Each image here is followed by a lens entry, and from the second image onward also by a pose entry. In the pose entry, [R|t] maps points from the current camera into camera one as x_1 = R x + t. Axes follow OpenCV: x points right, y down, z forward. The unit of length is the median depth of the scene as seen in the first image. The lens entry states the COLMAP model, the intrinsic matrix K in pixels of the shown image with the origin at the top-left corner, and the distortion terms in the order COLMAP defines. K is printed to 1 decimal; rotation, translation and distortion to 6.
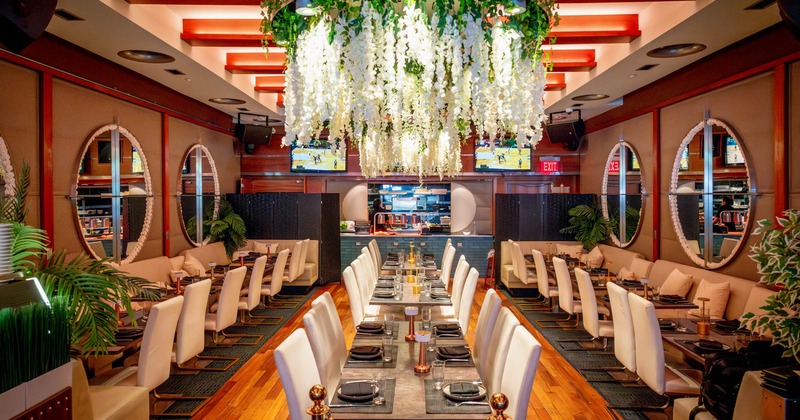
lens RADIAL K [[552.2, 0, 400.0], [0, 552.2, 210.0], [0, 0, 1]] dist [0.007073, 0.000491]
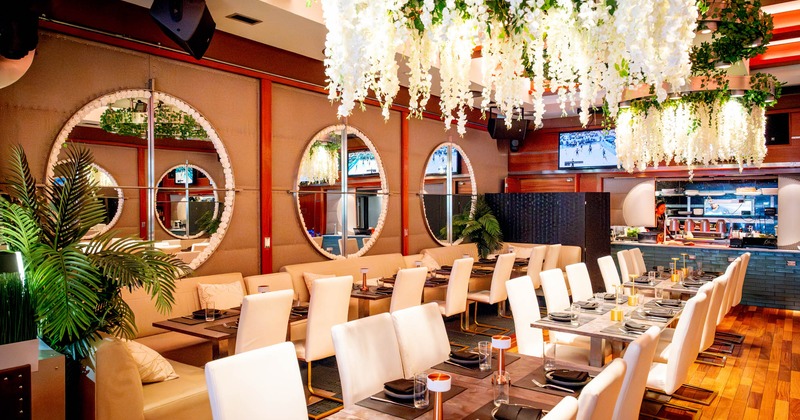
lens RADIAL K [[552.2, 0, 400.0], [0, 552.2, 210.0], [0, 0, 1]] dist [0.007073, 0.000491]
pose [[0.819791, 0.010223, -0.572572, 0.117544], [-0.018022, 0.999806, -0.007952, 0.009700], [0.572380, 0.016838, 0.819816, 0.134364]]
